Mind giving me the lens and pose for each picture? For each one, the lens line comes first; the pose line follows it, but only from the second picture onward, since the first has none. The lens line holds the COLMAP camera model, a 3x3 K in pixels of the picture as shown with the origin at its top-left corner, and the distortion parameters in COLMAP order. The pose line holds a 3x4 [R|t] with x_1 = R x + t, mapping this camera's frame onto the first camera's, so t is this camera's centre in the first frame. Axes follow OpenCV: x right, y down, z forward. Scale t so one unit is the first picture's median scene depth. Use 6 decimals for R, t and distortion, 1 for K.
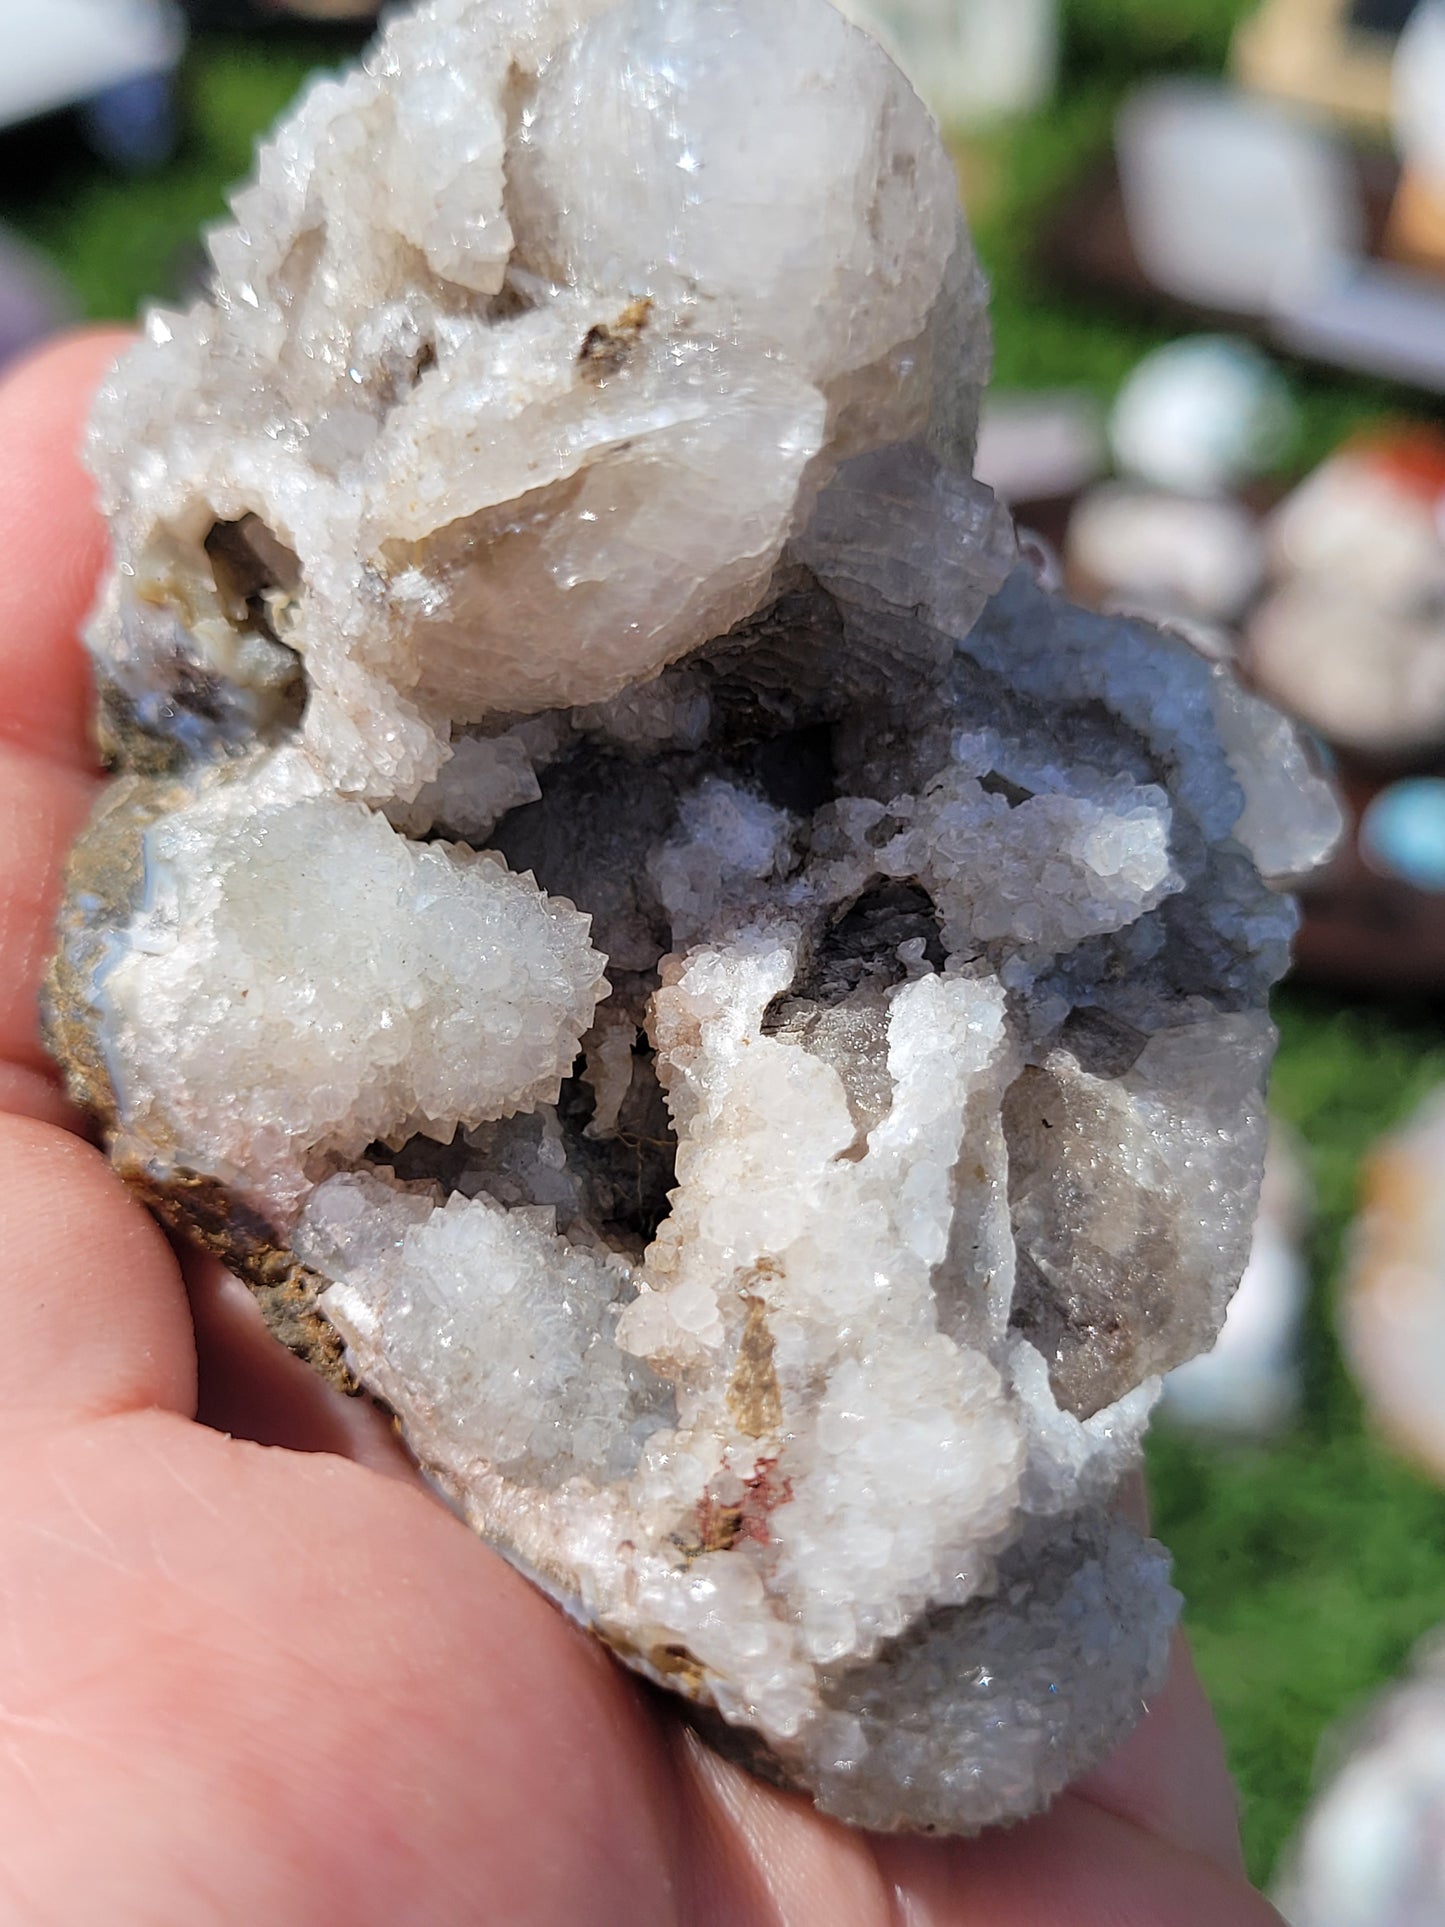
lens RADIAL K [[2722.5, 0, 722.5], [0, 2722.5, 963.5], [0, 0, 1]] dist [-0.071511, -0.041576]
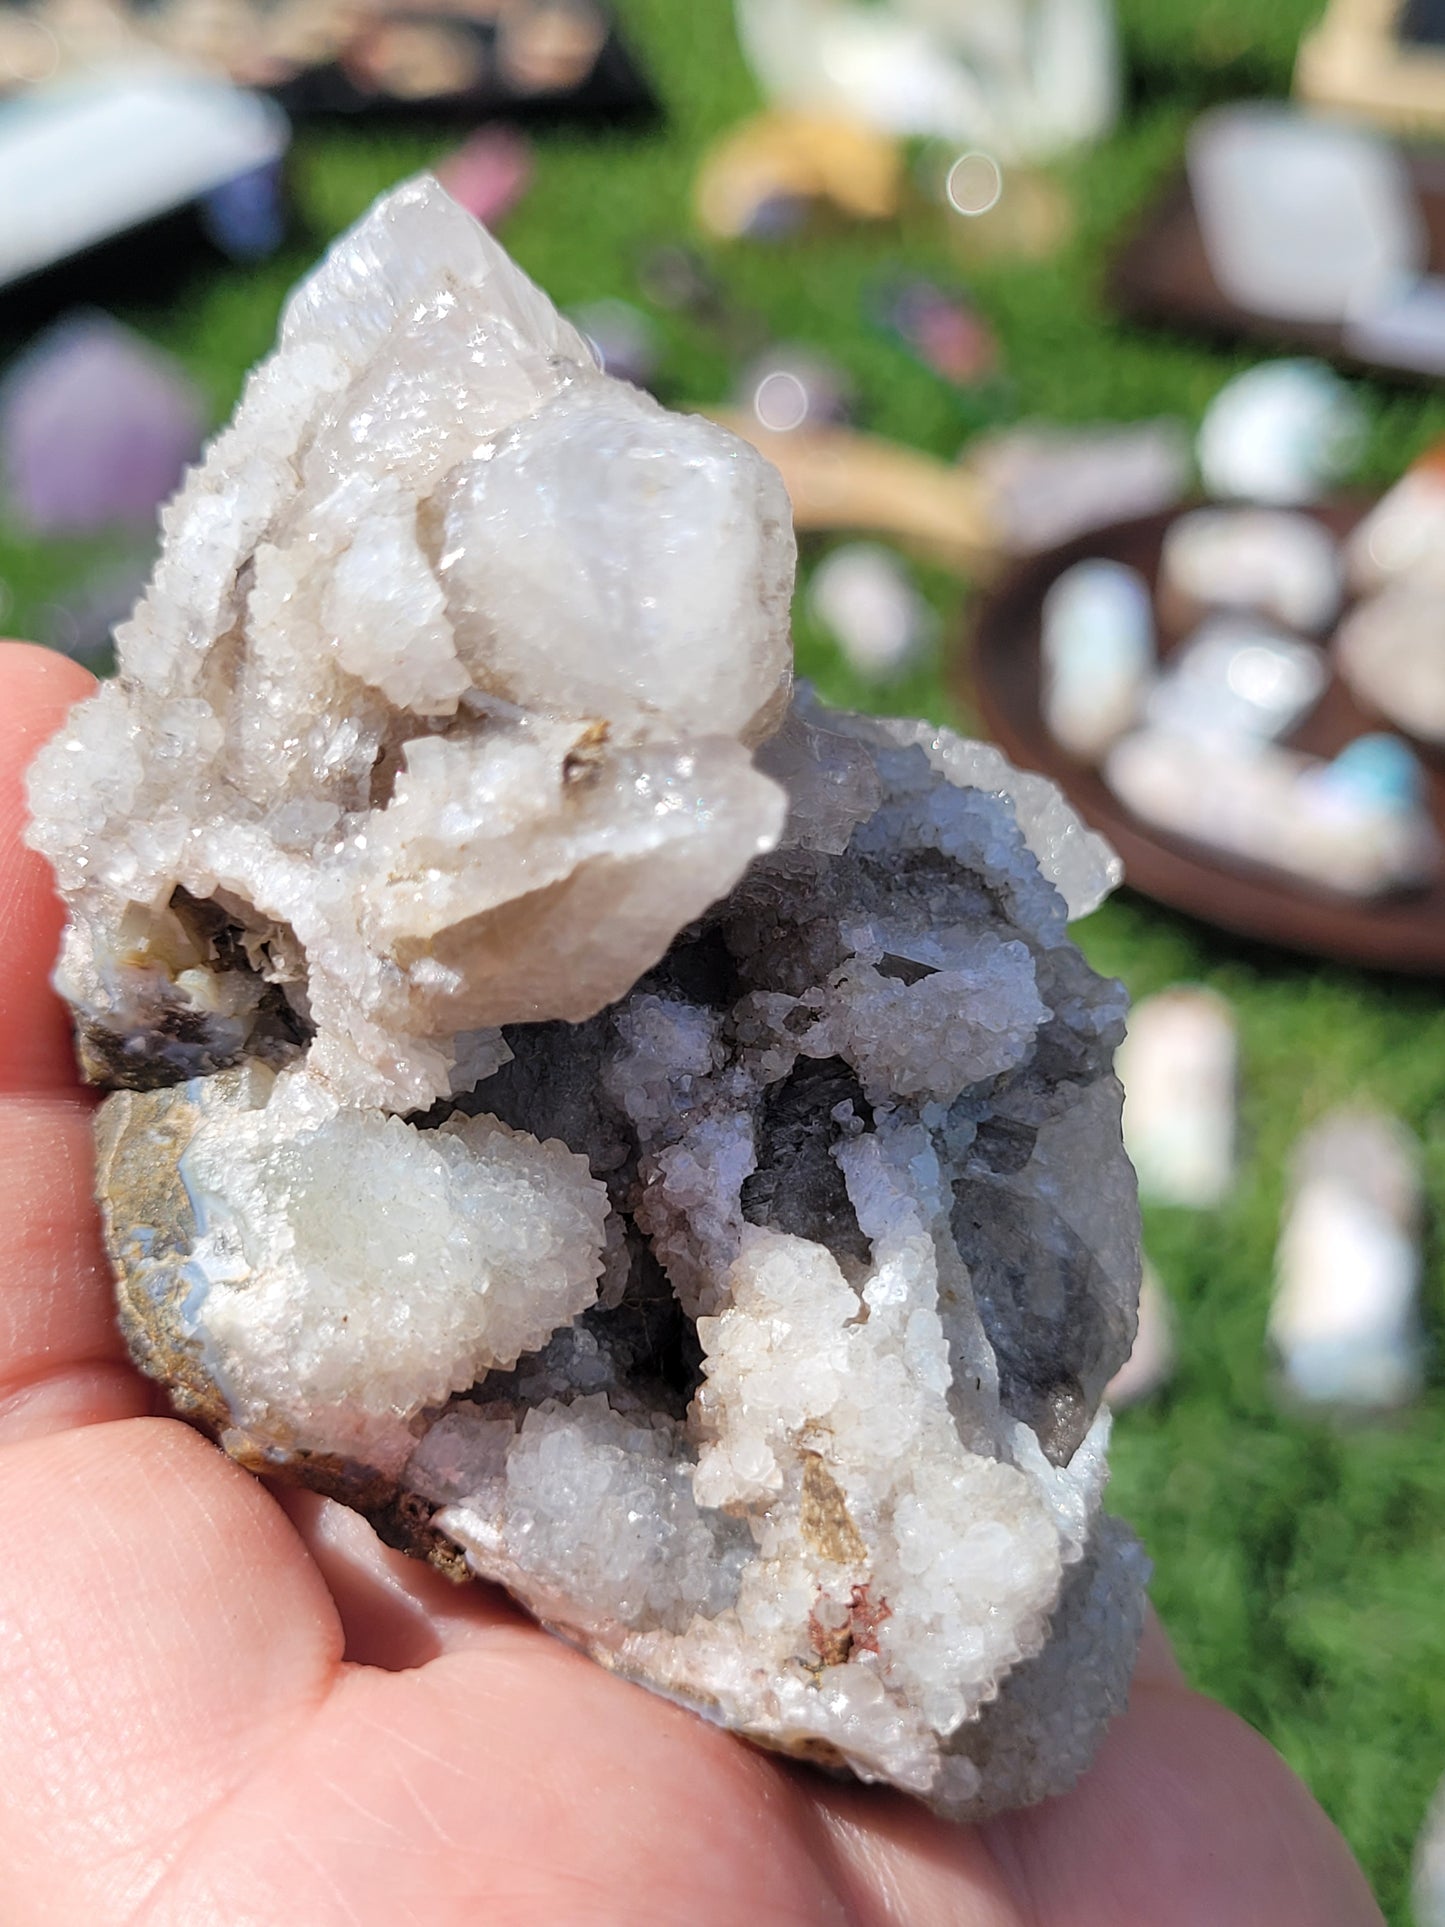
lens RADIAL K [[2722.5, 0, 722.5], [0, 2722.5, 963.5], [0, 0, 1]] dist [-0.071511, -0.041576]
pose [[0.957148, -0.224410, 0.183051, -0.189140], [0.189205, 0.963106, 0.191386, -0.312321], [-0.219247, -0.148551, 0.964294, -0.136502]]
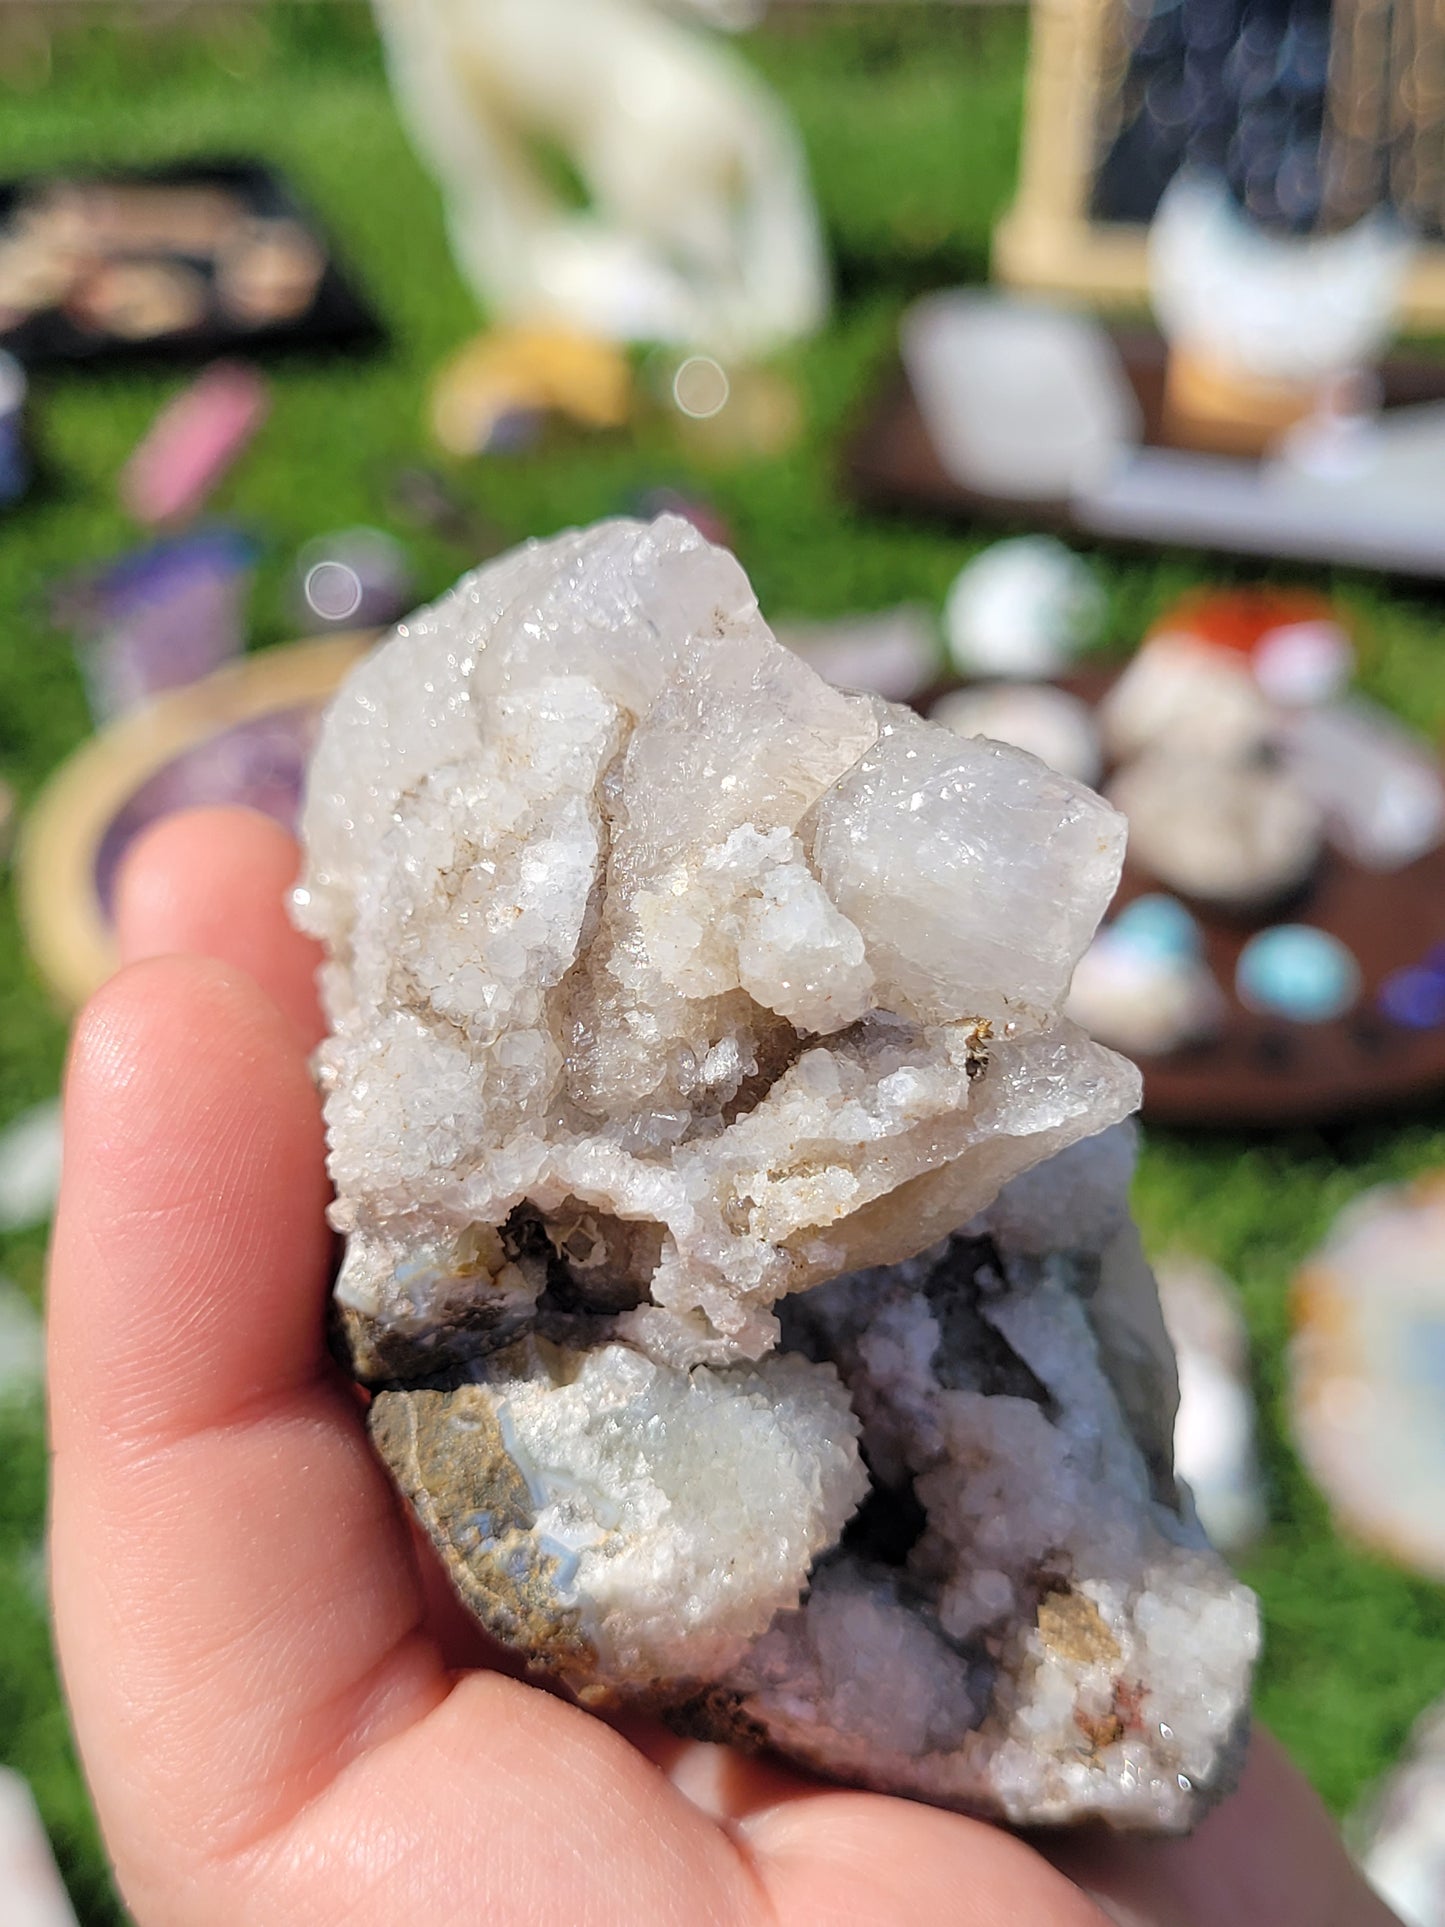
lens RADIAL K [[2722.5, 0, 722.5], [0, 2722.5, 963.5], [0, 0, 1]] dist [-0.071511, -0.041576]
pose [[0.757554, -0.357237, 0.546345, -0.745222], [0.193130, 0.922150, 0.335172, -0.653627], [-0.623548, -0.148395, 0.767572, 0.042649]]
